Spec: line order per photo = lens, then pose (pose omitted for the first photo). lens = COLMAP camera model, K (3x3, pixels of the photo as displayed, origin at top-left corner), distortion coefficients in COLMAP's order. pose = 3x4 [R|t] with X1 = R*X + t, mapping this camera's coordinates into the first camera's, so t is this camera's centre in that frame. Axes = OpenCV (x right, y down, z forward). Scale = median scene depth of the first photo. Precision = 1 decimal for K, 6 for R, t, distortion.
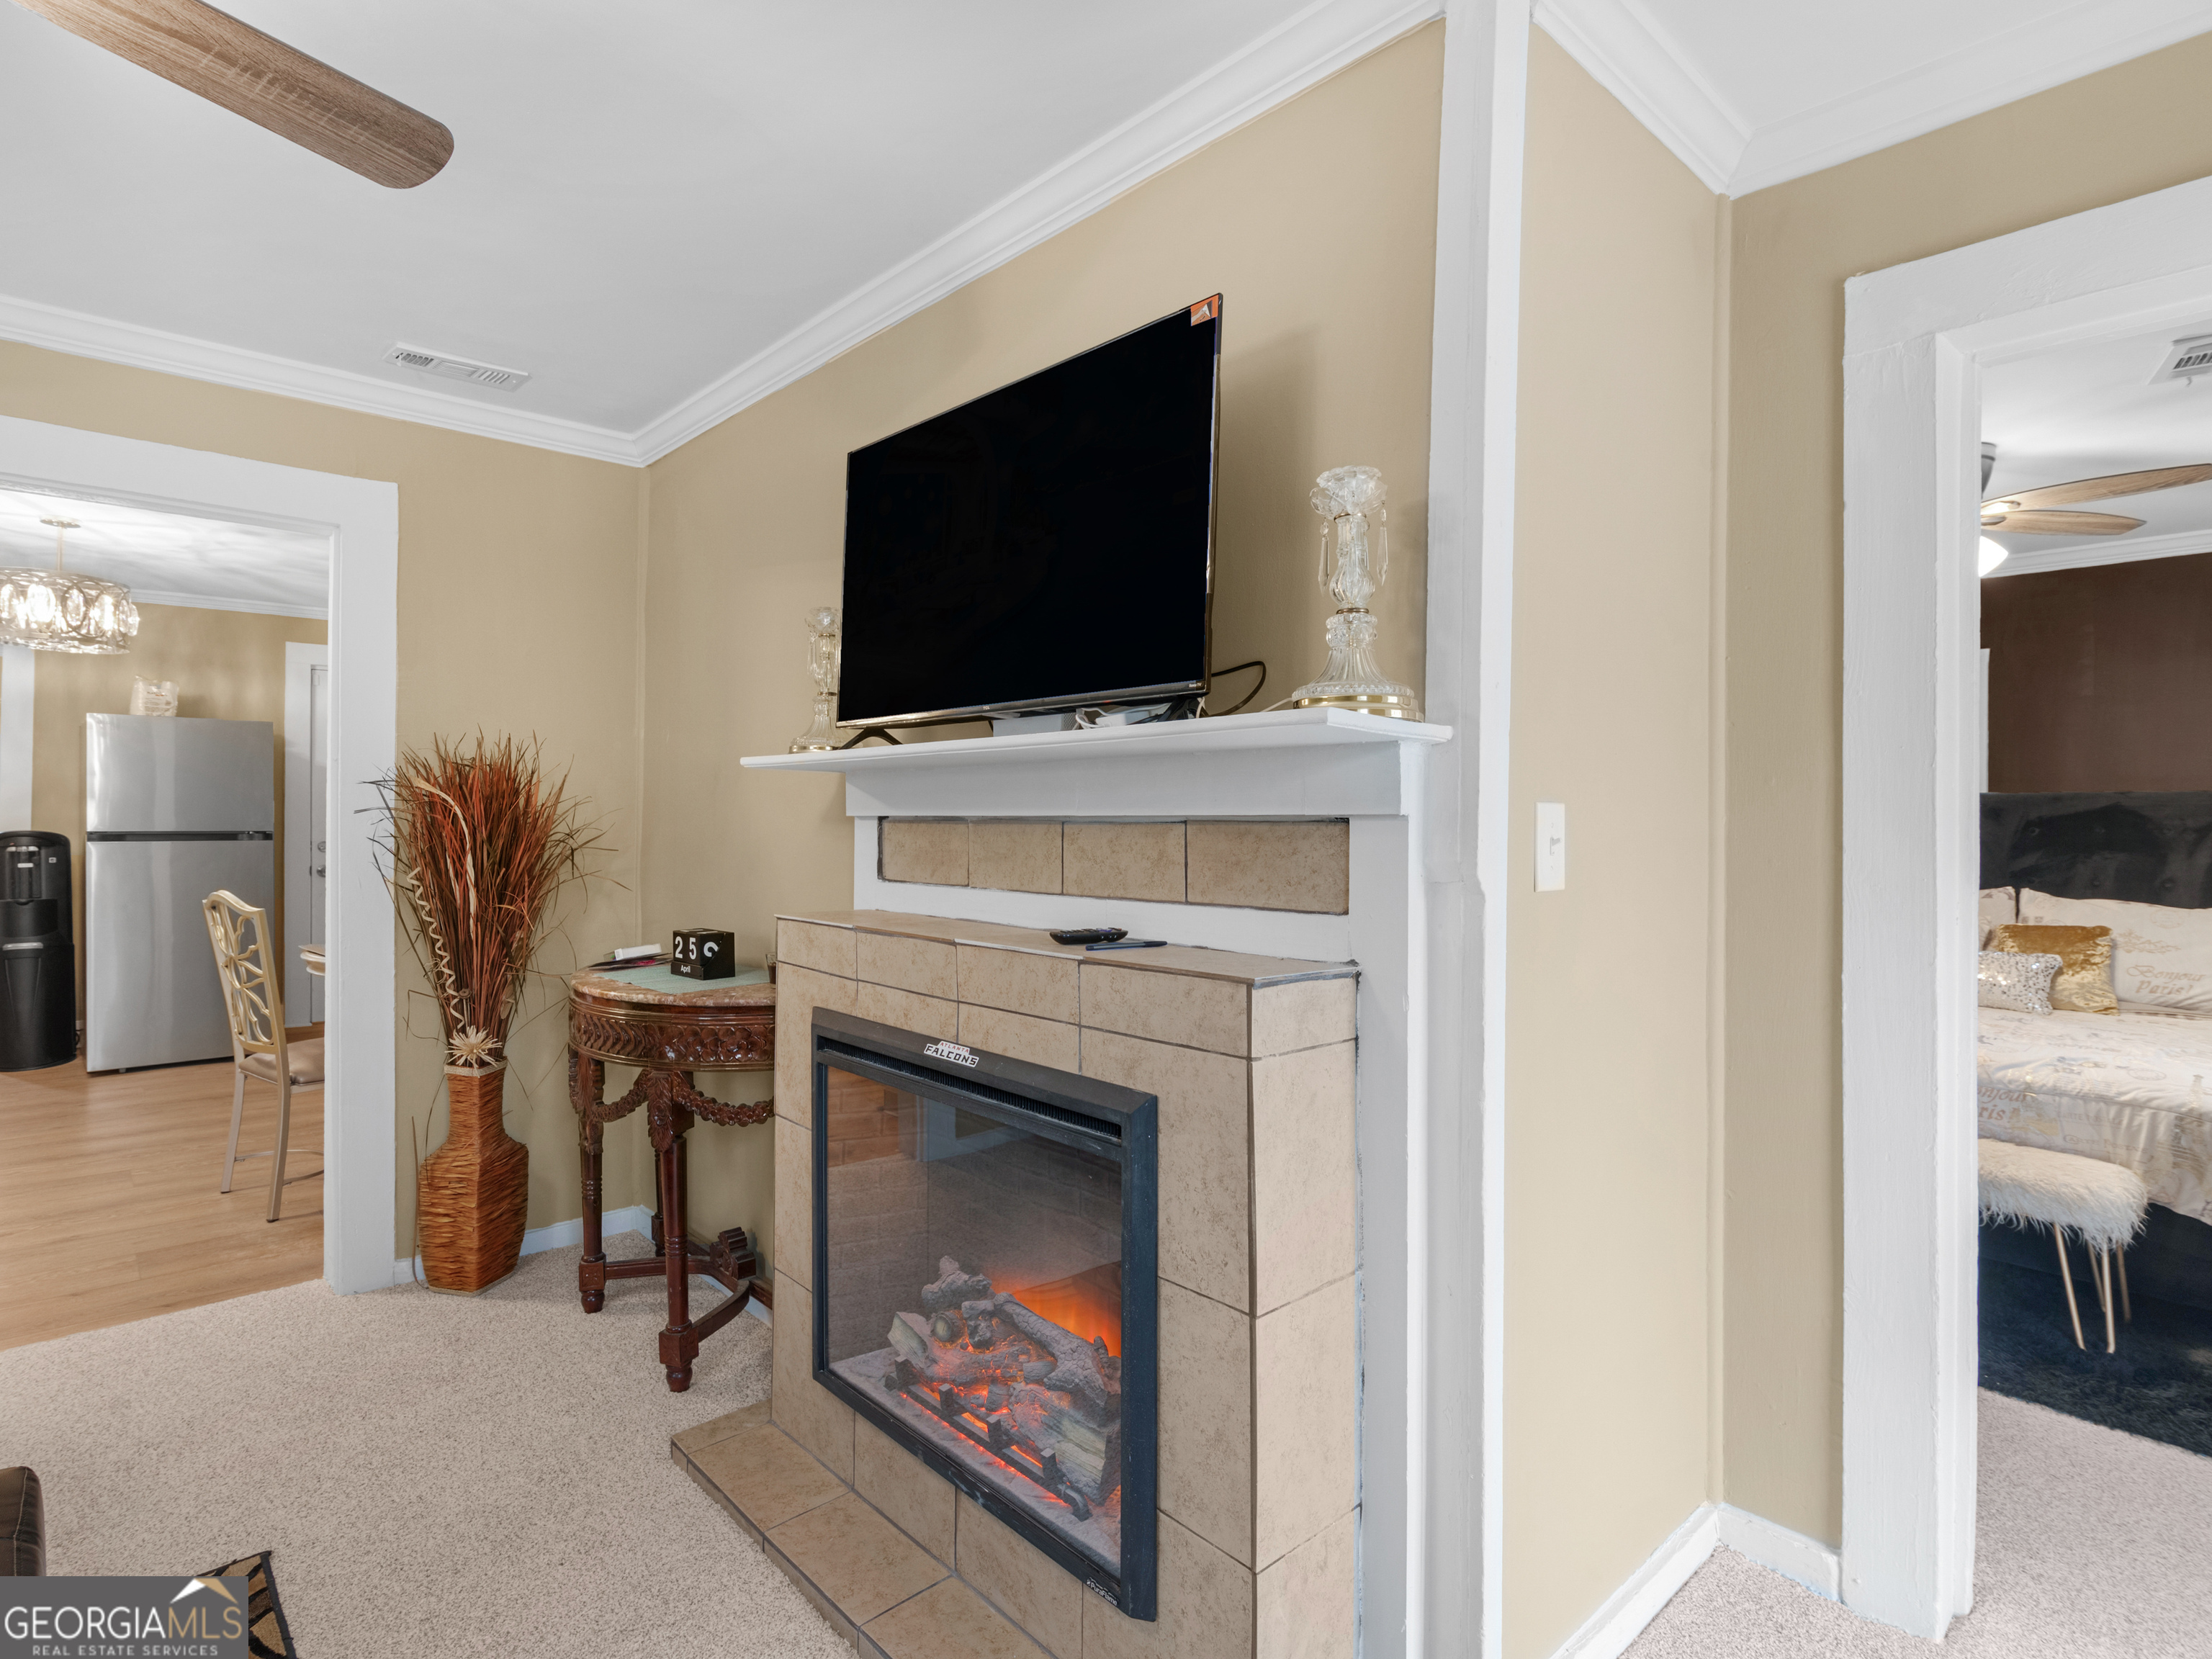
lens RADIAL K [[1212.0, 0, 1098.5], [0, 1212.0, 824.3], [0, 0, 1]] dist [0.003286, -0.000474]
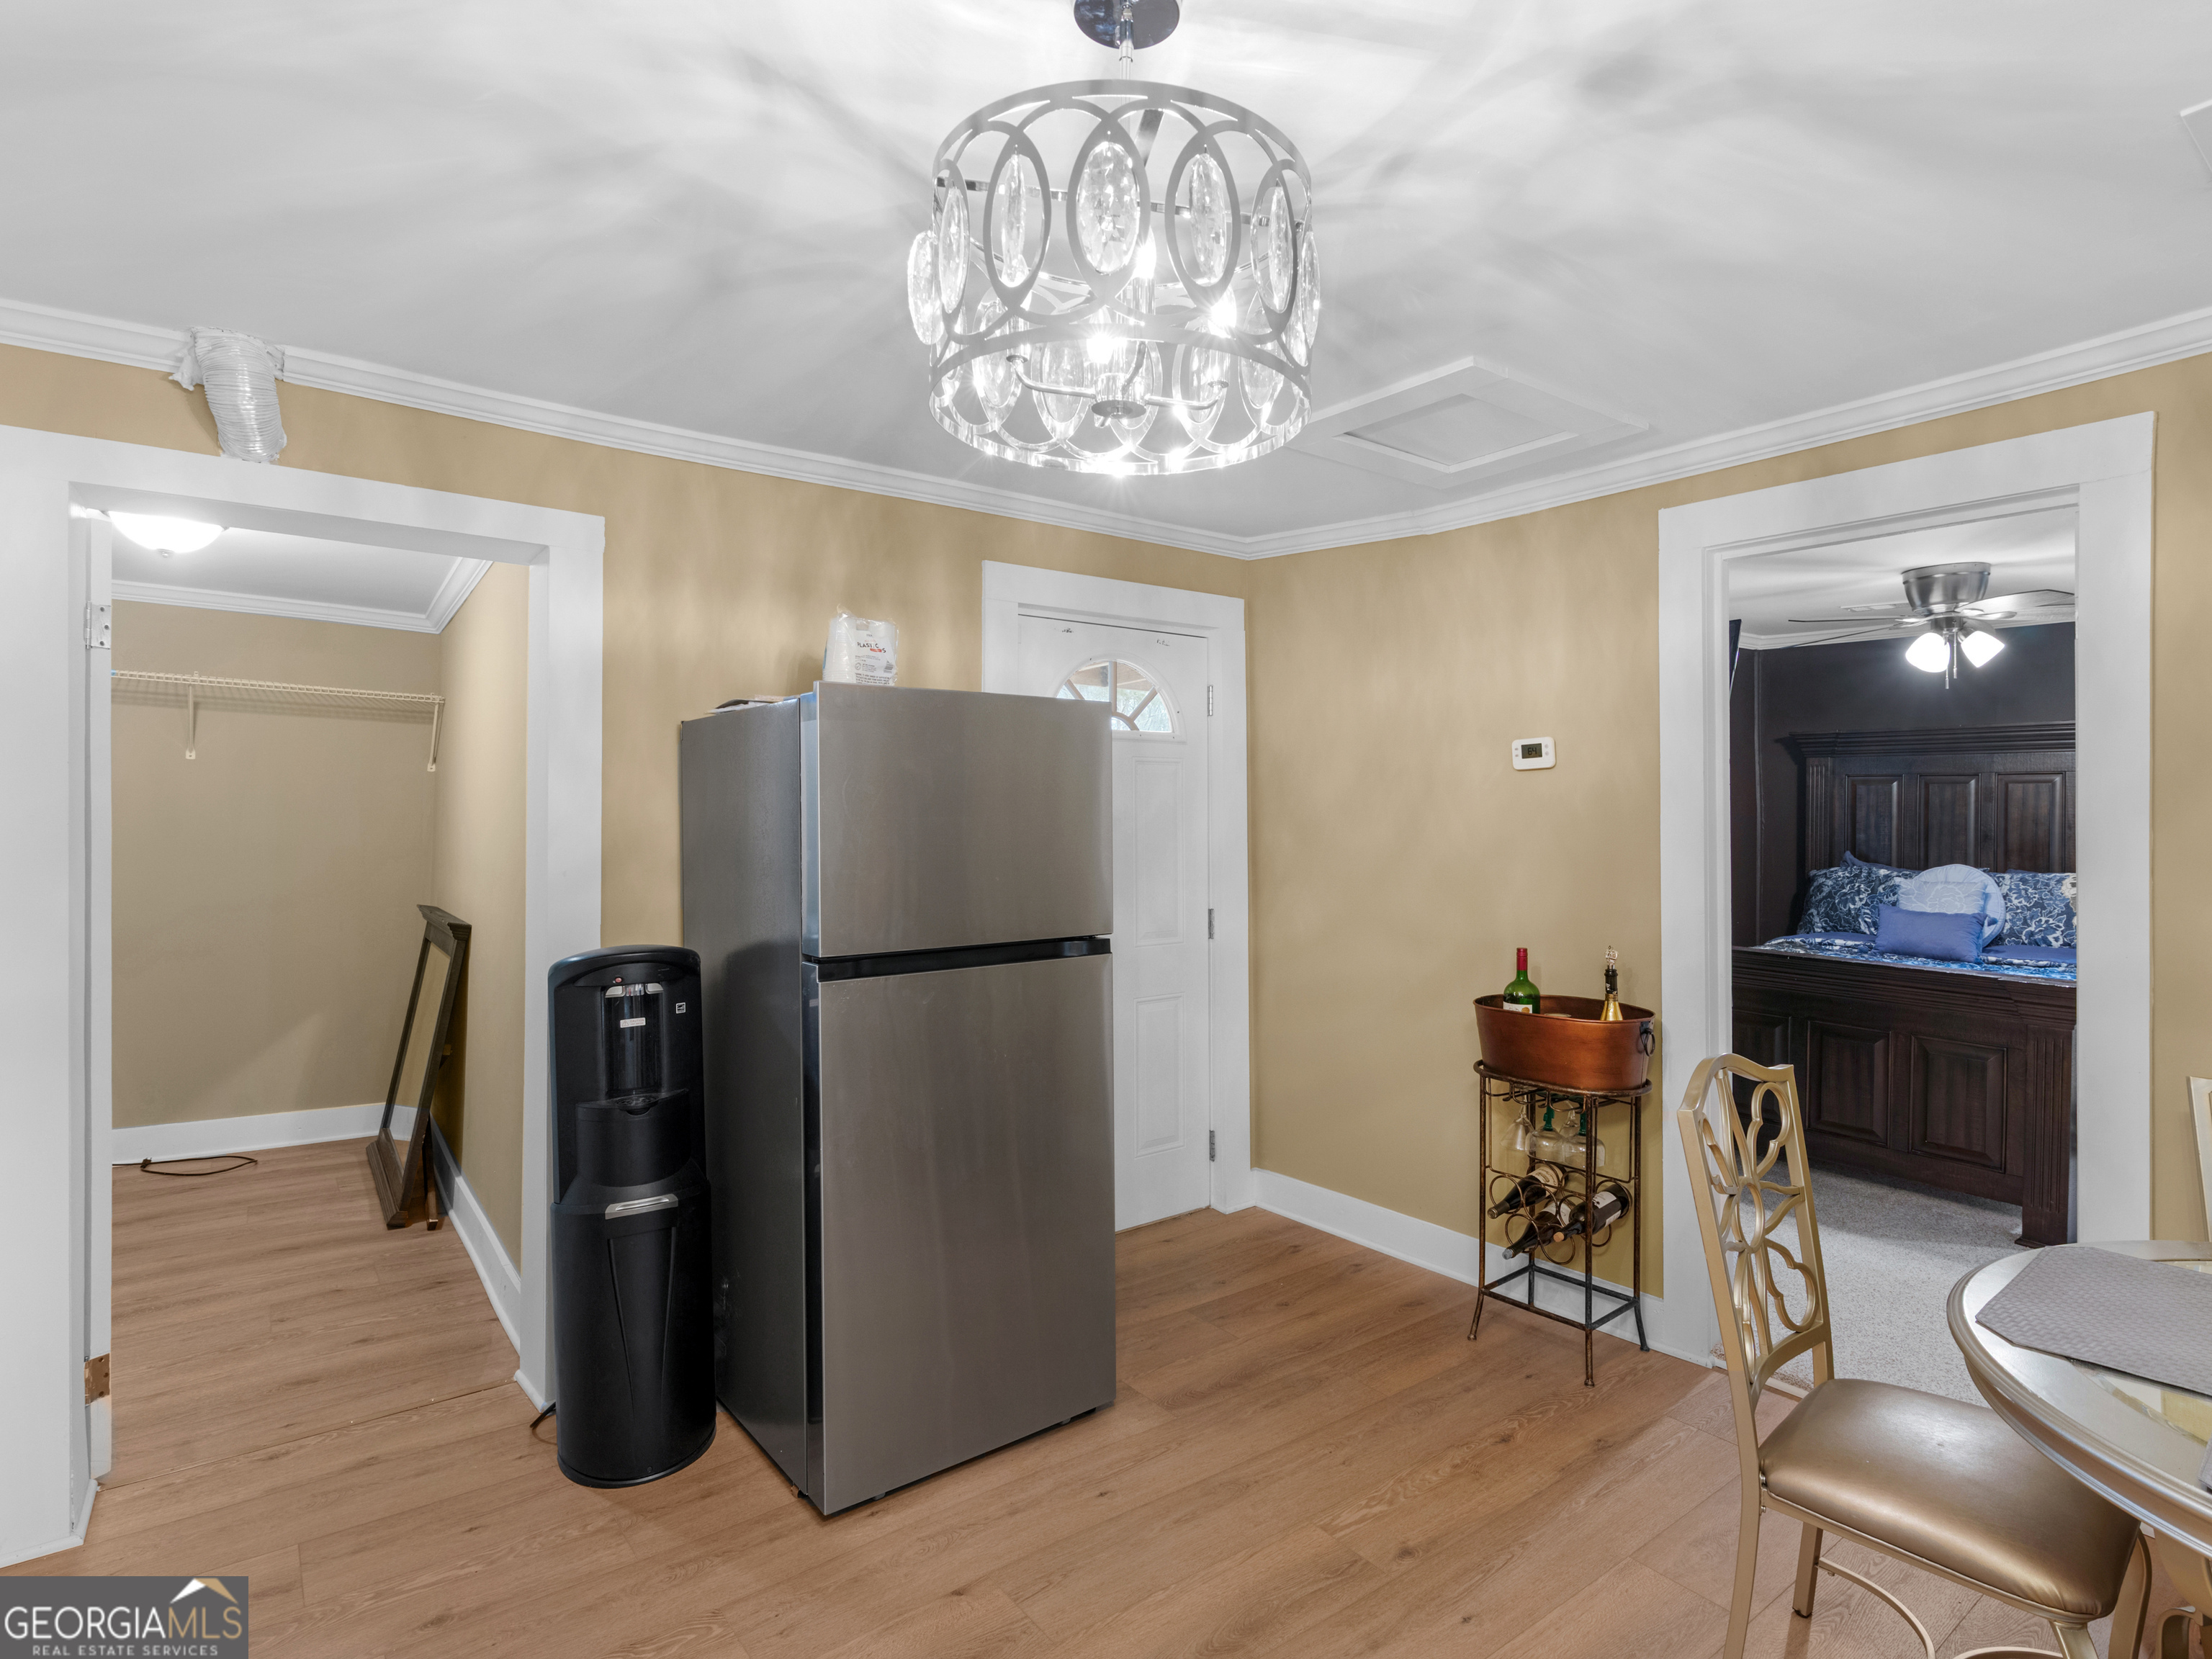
lens RADIAL K [[1212.0, 0, 1110.4], [0, 1212.0, 828.5], [0, 0, 1]] dist [0.003286, -0.000474]
pose [[0.999546, -0.005911, -0.029529, -0.690203], [0.005986, 0.999979, 0.002472, -0.039862], [0.029514, -0.002648, 0.999561, 0.548184]]
